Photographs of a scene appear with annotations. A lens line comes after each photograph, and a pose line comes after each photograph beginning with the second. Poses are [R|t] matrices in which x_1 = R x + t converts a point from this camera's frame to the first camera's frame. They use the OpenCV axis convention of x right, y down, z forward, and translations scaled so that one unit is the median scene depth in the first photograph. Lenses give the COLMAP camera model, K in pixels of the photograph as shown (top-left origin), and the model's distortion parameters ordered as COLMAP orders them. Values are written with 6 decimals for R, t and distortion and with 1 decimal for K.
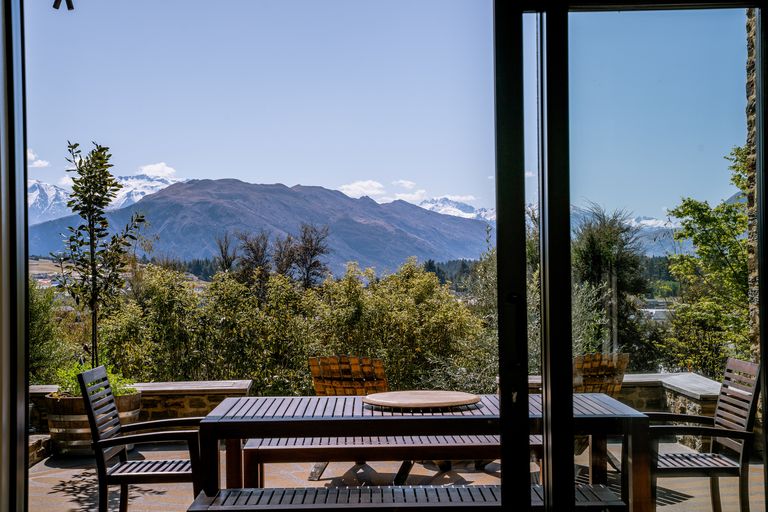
lens RADIAL K [[1192.1, 0, 383.5], [0, 1192.1, 254.6], [0, 0, 1]] dist [0.052220, 0.000000]
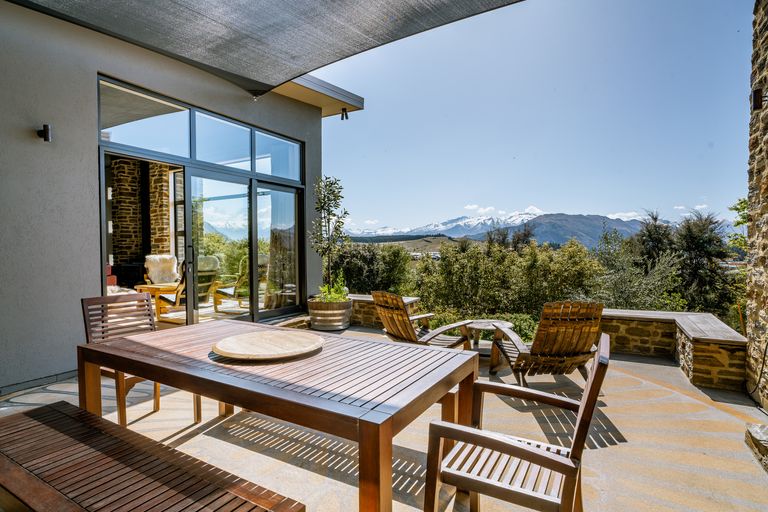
lens RADIAL K [[407.3, 0, 385.0], [0, 407.3, 256.4], [0, 0, 1]] dist [-0.017807, -0.000366]
pose [[0.858401, 0.016696, -0.512708, 0.114050], [0.001978, 0.999355, 0.035854, 0.010315], [0.512976, -0.031792, 0.857814, 0.271309]]
